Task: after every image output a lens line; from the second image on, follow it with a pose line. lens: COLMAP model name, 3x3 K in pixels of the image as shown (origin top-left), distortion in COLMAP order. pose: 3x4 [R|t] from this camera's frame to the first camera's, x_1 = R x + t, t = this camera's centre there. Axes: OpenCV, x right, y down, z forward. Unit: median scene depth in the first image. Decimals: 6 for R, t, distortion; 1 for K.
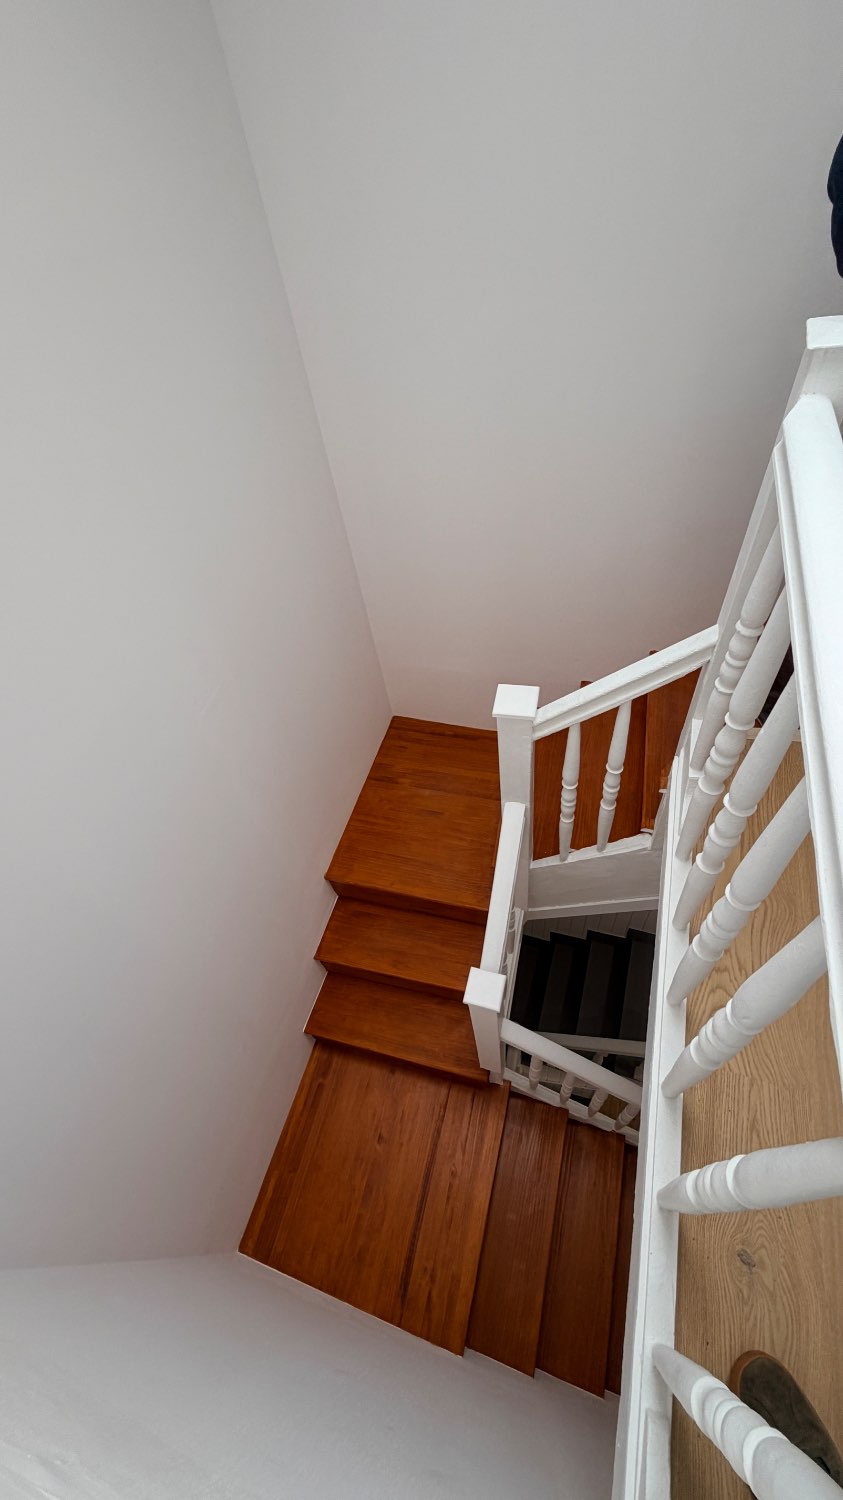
lens RADIAL K [[595.0, 0, 421.1], [0, 595.0, 748.2], [0, 0, 1]] dist [0.000219, 0.000522]
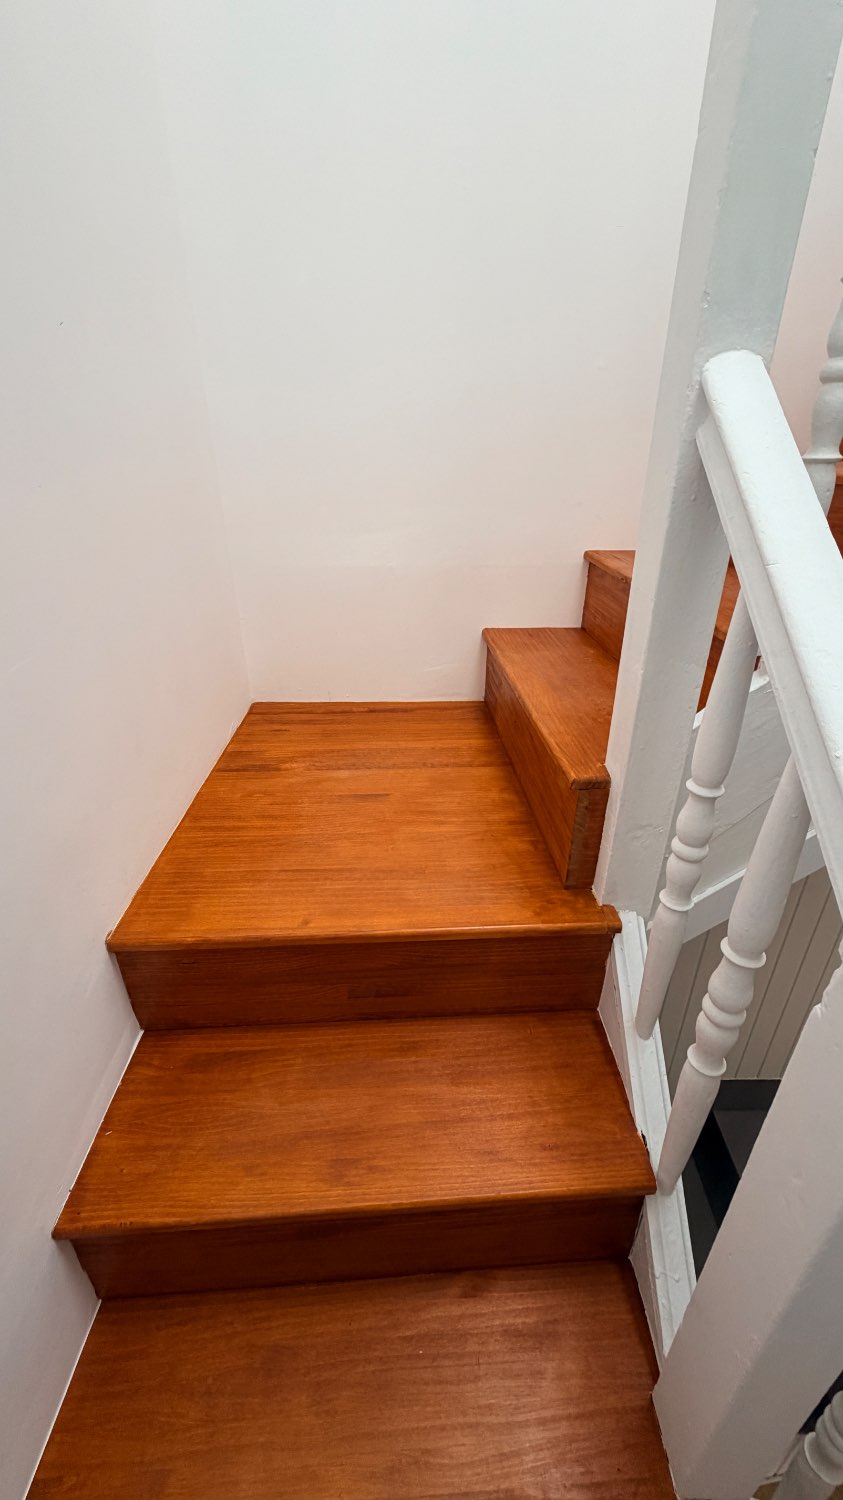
lens RADIAL K [[595.0, 0, 424.7], [0, 595.0, 755.3], [0, 0, 1]] dist [0.000219, 0.000522]
pose [[0.939916, -0.025554, 0.340448, -0.098439], [0.174552, 0.892975, -0.414881, 0.286255], [-0.293409, 0.449379, 0.843783, 0.573650]]
